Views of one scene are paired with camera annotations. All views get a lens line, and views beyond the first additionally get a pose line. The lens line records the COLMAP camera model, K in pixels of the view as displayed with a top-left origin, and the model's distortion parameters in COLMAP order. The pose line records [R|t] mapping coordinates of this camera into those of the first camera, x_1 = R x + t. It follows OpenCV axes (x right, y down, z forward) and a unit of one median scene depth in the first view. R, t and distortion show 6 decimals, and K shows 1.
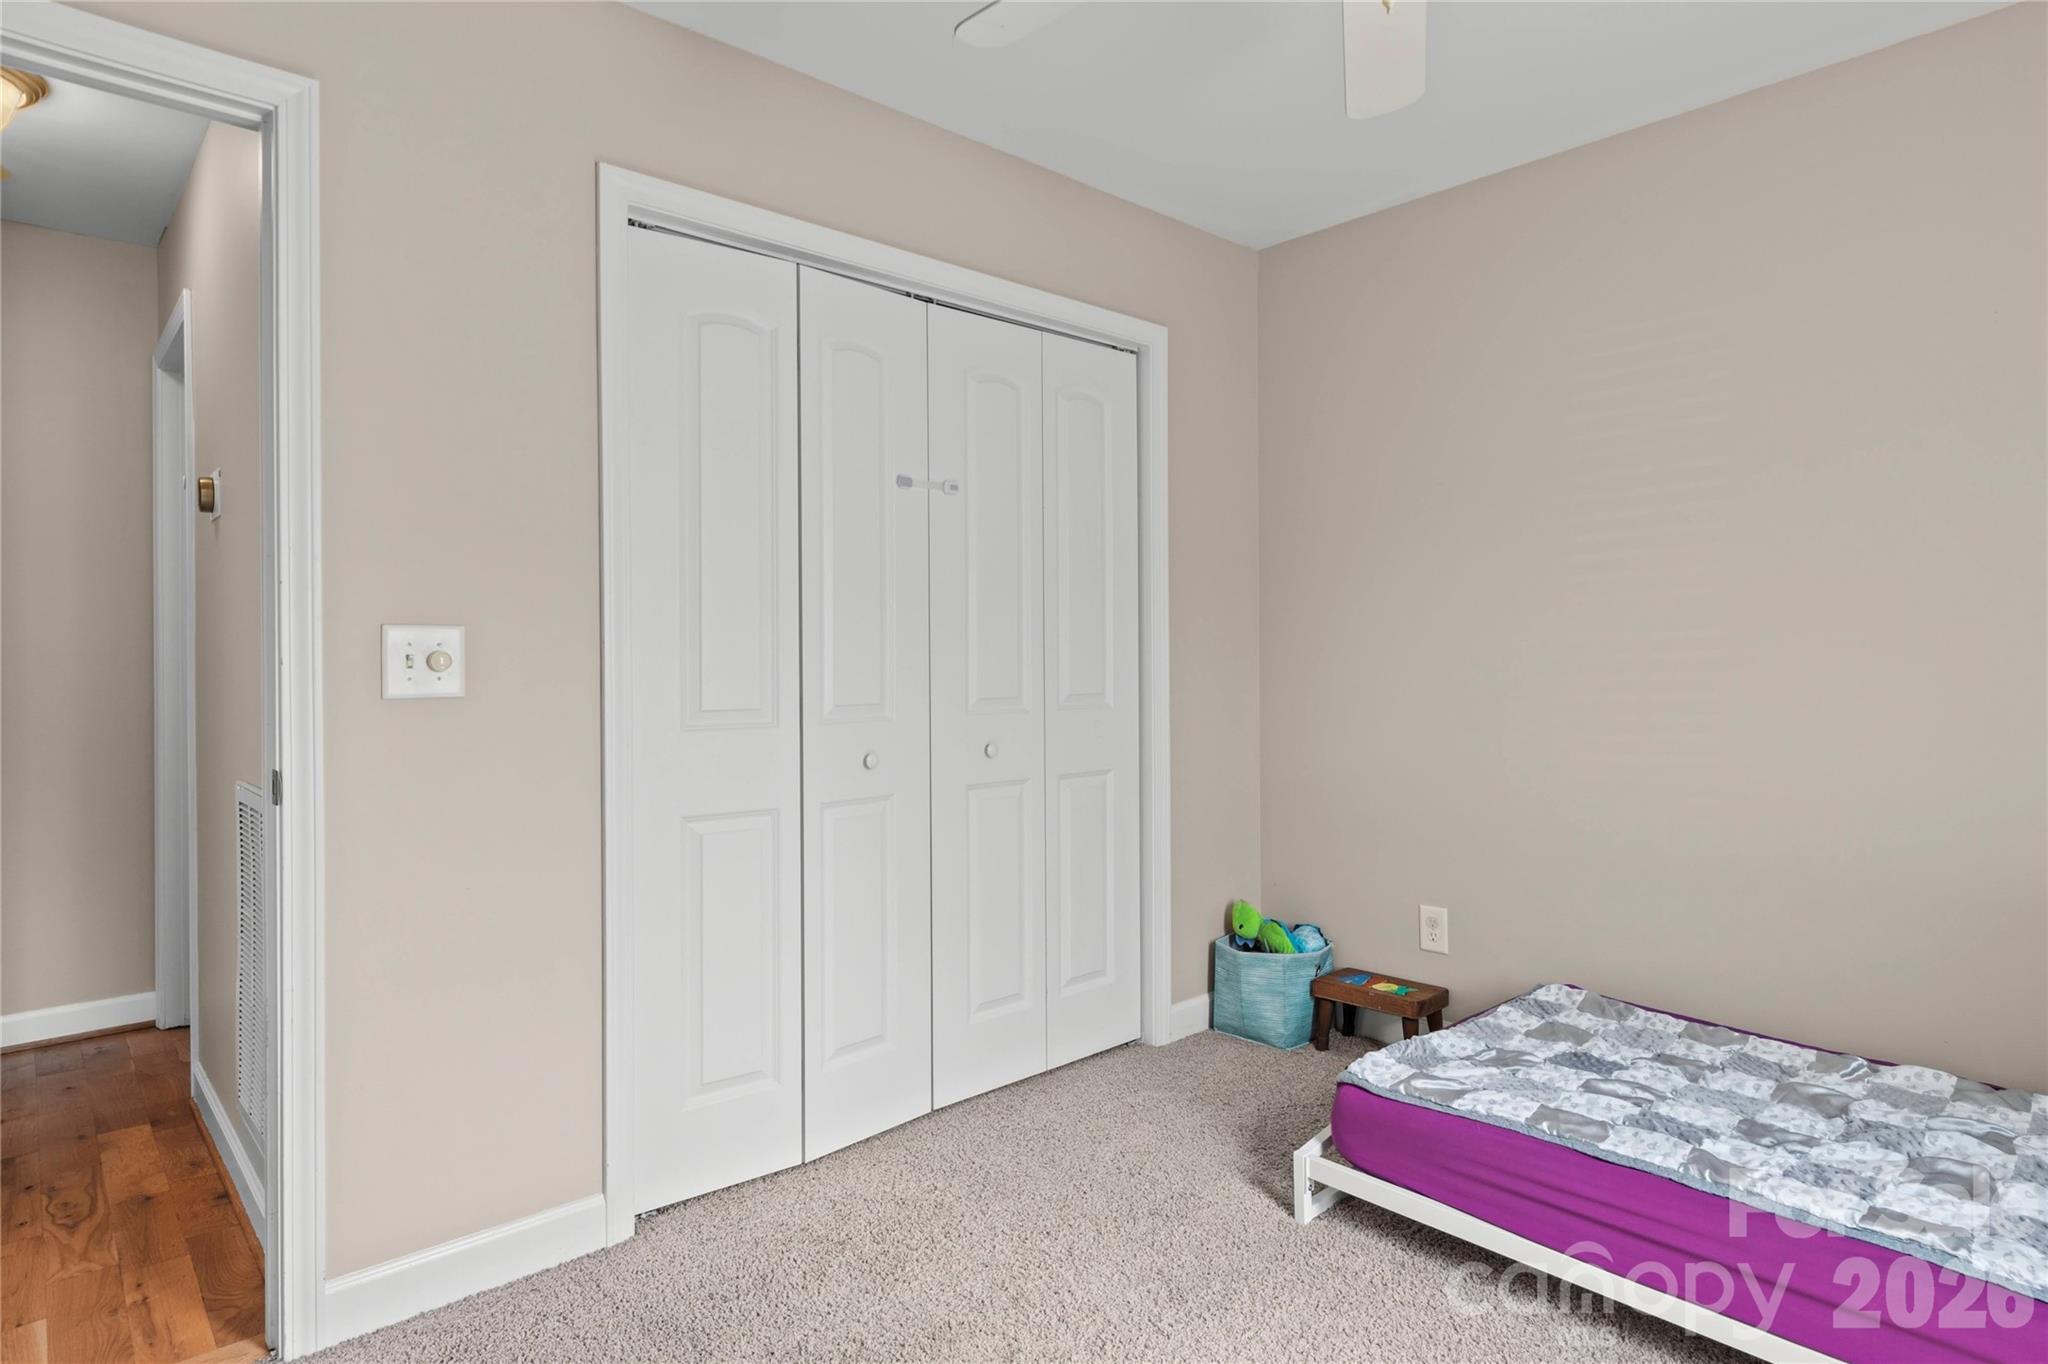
lens RADIAL K [[1132.1, 0, 1019.7], [0, 1132.1, 669.8], [0, 0, 1]] dist [0.001789, -0.005510]
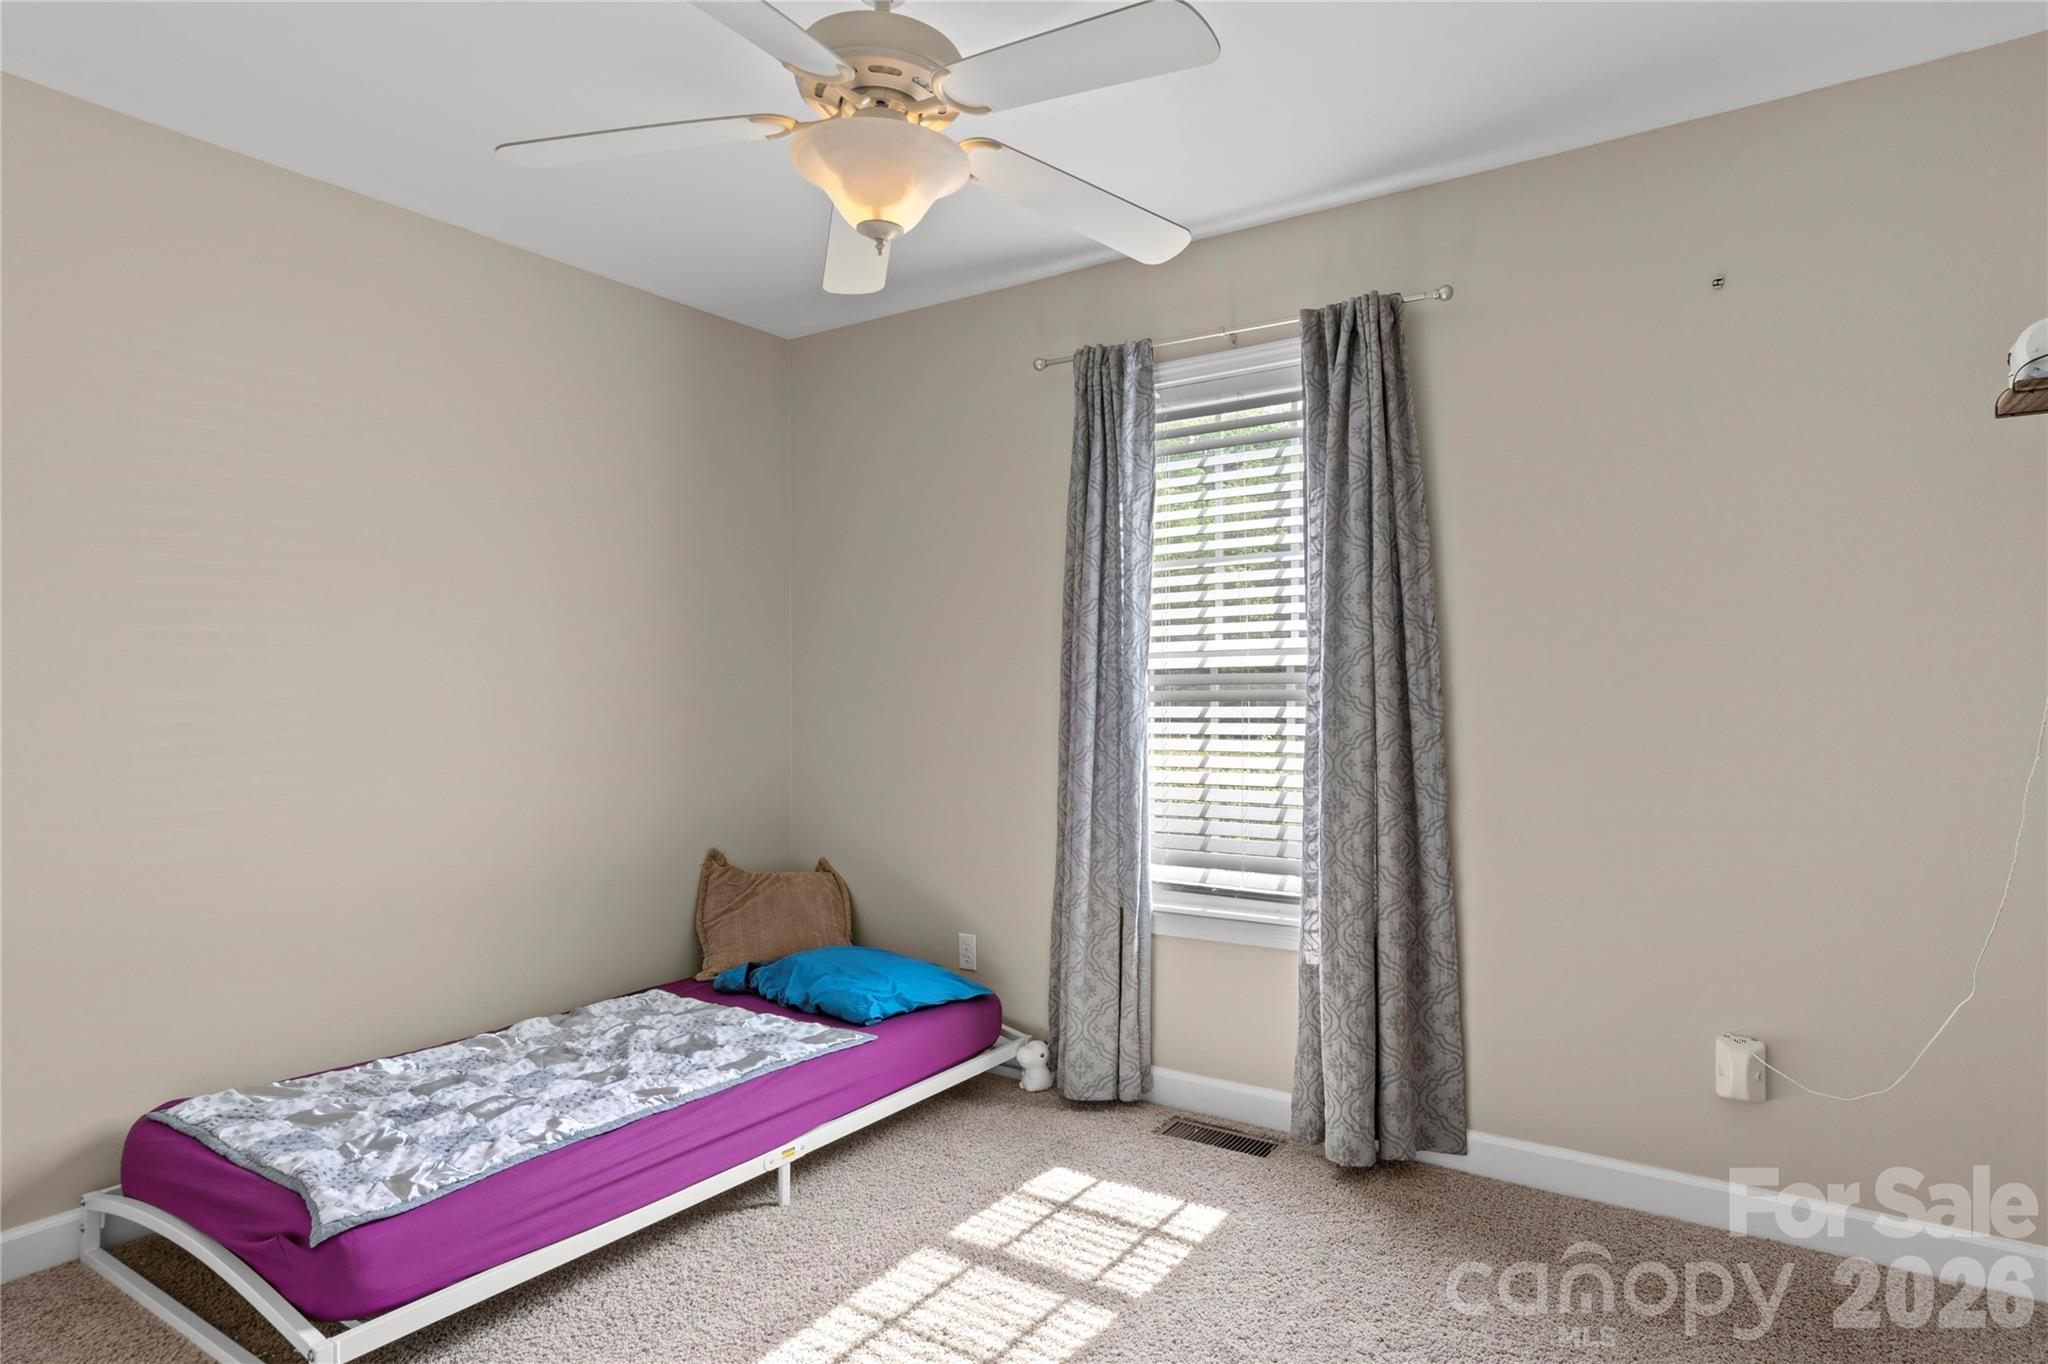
lens RADIAL K [[1132.1, 0, 1020.1], [0, 1132.1, 687.8], [0, 0, 1]] dist [0.001789, -0.005510]
pose [[-0.242822, 0.015965, 0.969939, -0.724567], [0.019642, 0.999740, -0.011538, -0.026975], [-0.969872, 0.016250, -0.243073, 0.772626]]
